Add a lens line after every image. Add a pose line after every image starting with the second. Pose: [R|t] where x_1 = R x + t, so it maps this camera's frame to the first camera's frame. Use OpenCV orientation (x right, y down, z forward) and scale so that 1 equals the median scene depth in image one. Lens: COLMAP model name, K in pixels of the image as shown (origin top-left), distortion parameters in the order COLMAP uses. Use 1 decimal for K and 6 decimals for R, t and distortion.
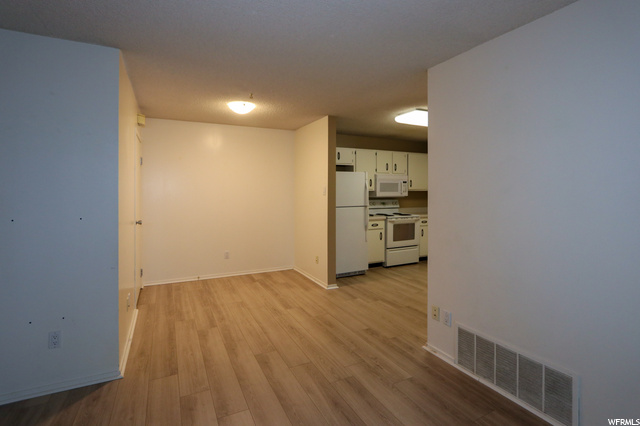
lens RADIAL K [[309.4, 0, 311.5], [0, 309.4, 193.7], [0, 0, 1]] dist [-0.018676, 0.002548]
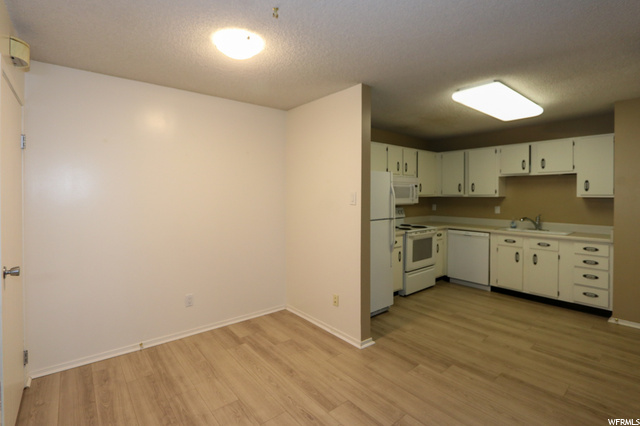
lens RADIAL K [[309.4, 0, 316.8], [0, 309.4, 199.5], [0, 0, 1]] dist [-0.018676, 0.002548]
pose [[0.972846, -0.002015, 0.231446, -0.168927], [-0.000085, 0.999959, 0.009062, -0.011774], [-0.231454, -0.008836, 0.972806, 0.341175]]
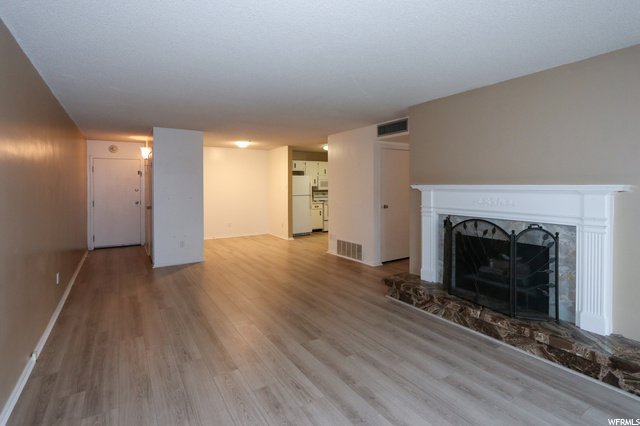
lens RADIAL K [[309.4, 0, 305.9], [0, 309.4, 192.7], [0, 0, 1]] dist [-0.018676, 0.002548]
pose [[0.995790, -0.008844, 0.091235, -0.007131], [0.007646, 0.999880, 0.013471, 0.001745], [-0.091343, -0.012717, 0.995738, -0.745230]]
